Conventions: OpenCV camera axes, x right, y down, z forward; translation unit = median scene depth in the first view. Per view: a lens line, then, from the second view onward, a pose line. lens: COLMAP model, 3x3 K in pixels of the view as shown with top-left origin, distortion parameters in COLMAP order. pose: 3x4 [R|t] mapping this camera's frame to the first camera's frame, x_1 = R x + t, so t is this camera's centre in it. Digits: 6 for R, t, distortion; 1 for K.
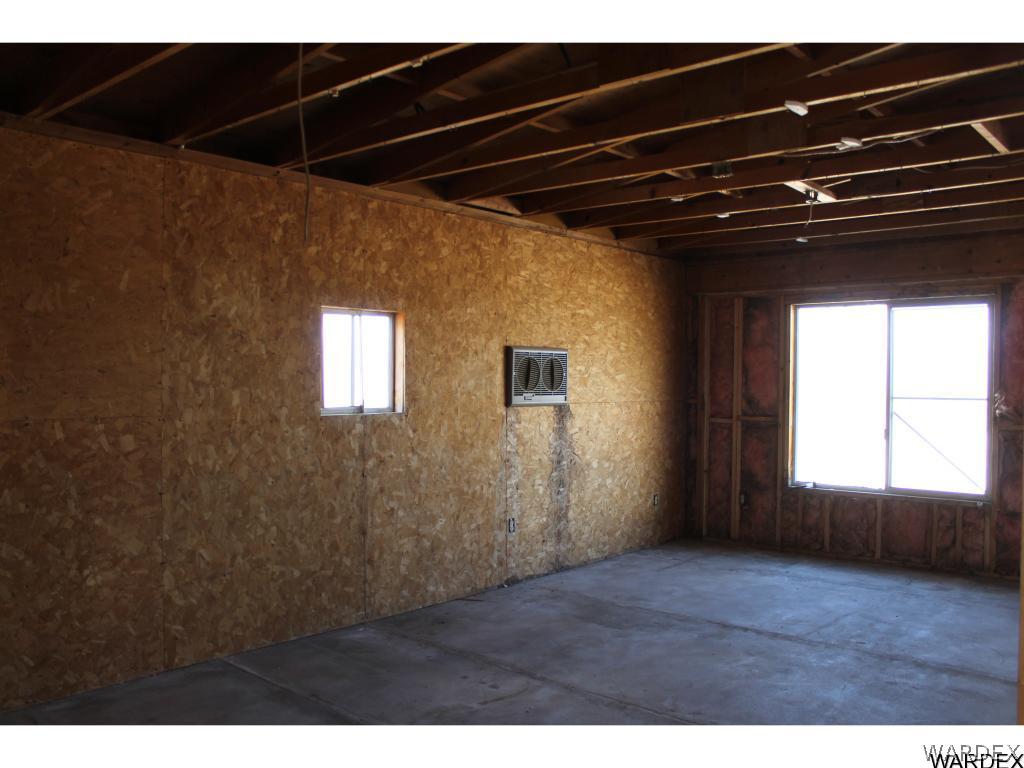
lens RADIAL K [[868.8, 0, 509.2], [0, 868.8, 383.1], [0, 0, 1]] dist [-0.154229, 0.124155]
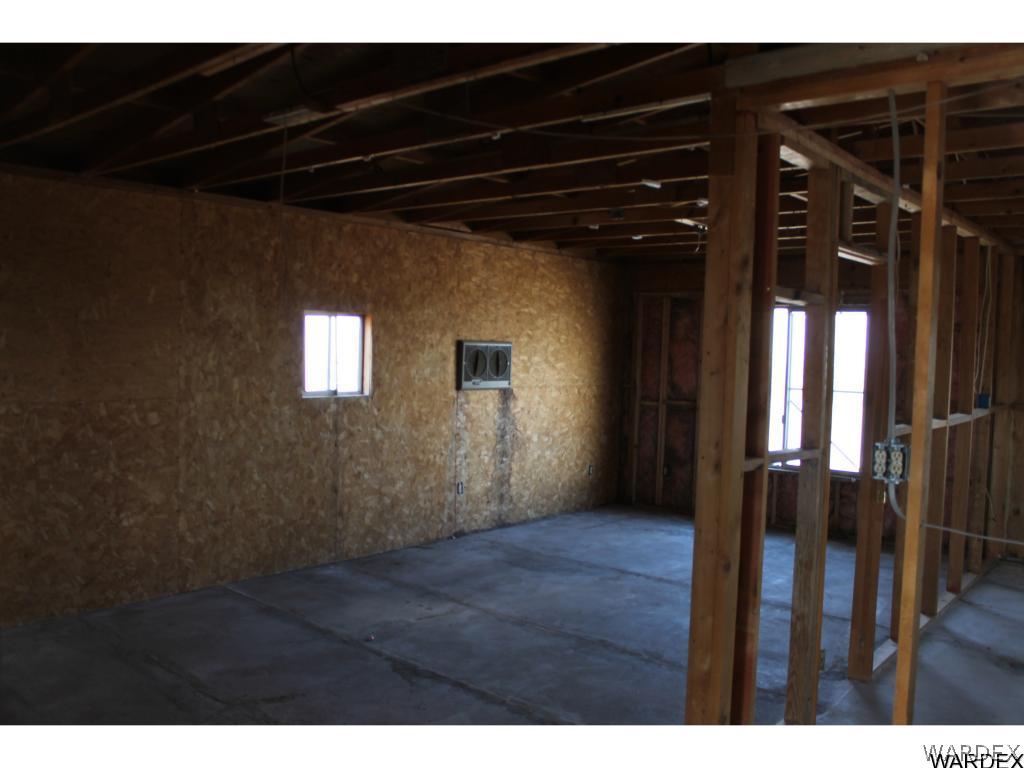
lens RADIAL K [[868.8, 0, 509.1], [0, 868.8, 382.2], [0, 0, 1]] dist [-0.154229, 0.124155]
pose [[0.999752, 0.020830, 0.007914, 0.064739], [-0.021107, 0.999105, 0.036648, -0.032968], [-0.007143, -0.036806, 0.999297, -0.230252]]
